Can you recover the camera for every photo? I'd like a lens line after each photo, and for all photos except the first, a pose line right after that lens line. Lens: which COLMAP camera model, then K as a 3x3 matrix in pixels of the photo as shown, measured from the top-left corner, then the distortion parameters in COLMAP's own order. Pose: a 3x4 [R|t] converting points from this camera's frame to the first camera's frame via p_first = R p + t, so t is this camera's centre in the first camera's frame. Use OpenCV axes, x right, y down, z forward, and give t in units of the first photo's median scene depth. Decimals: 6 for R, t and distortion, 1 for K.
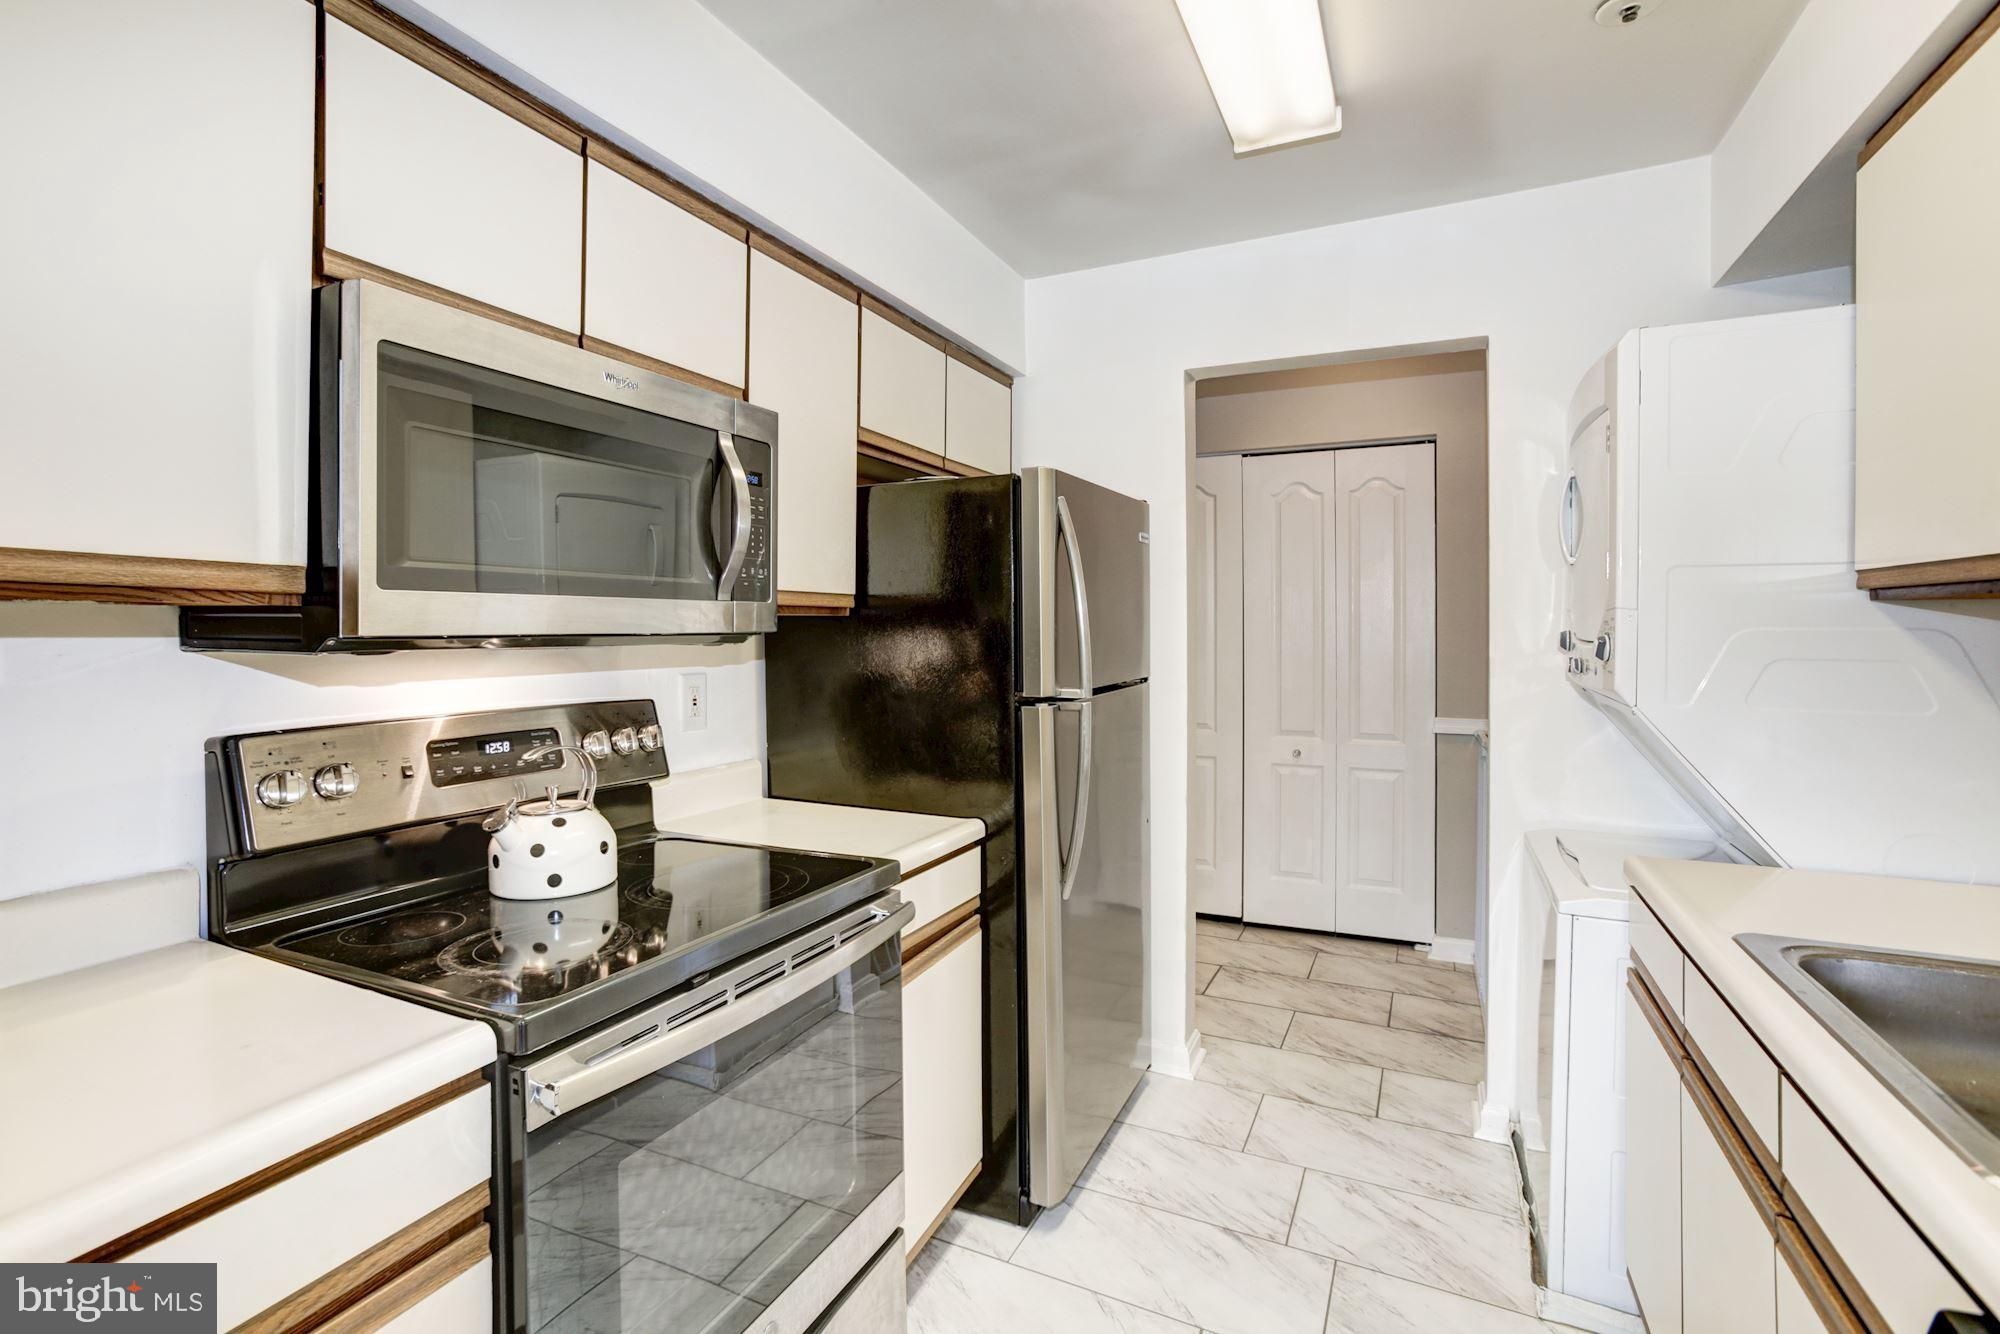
lens RADIAL K [[929.2, 0, 994.2], [0, 929.2, 640.4], [0, 0, 1]] dist [-0.071202, 0.042279]
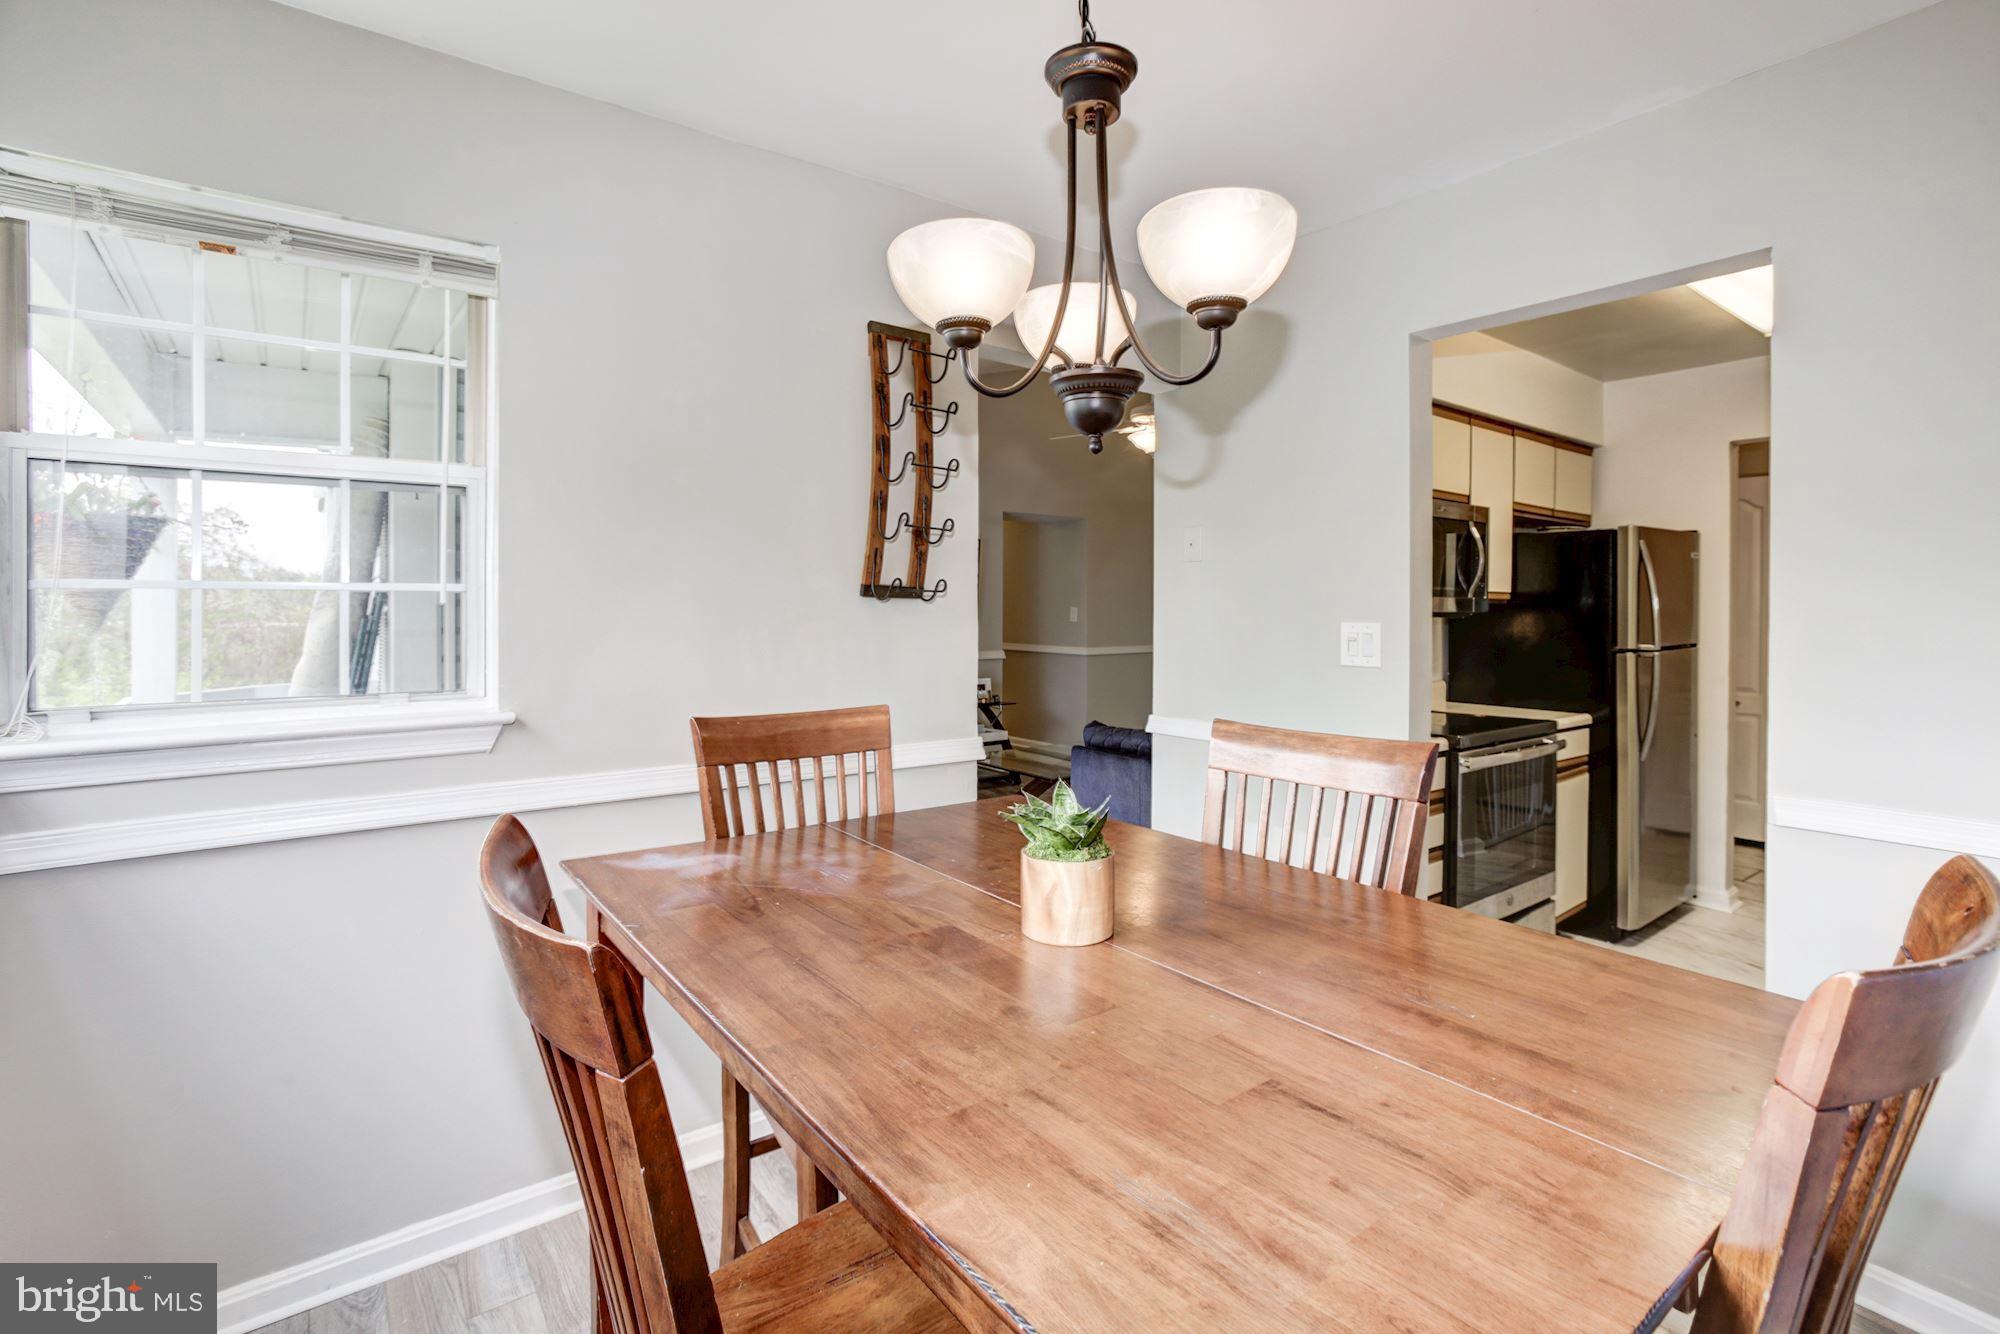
lens RADIAL K [[929.2, 0, 994.2], [0, 929.2, 640.4], [0, 0, 1]] dist [-0.071202, 0.042279]
pose [[0.881412, 0.008579, -0.472271, -0.208617], [-0.001316, 0.999876, 0.015708, 0.017661], [0.472347, -0.013224, 0.881313, -1.173235]]
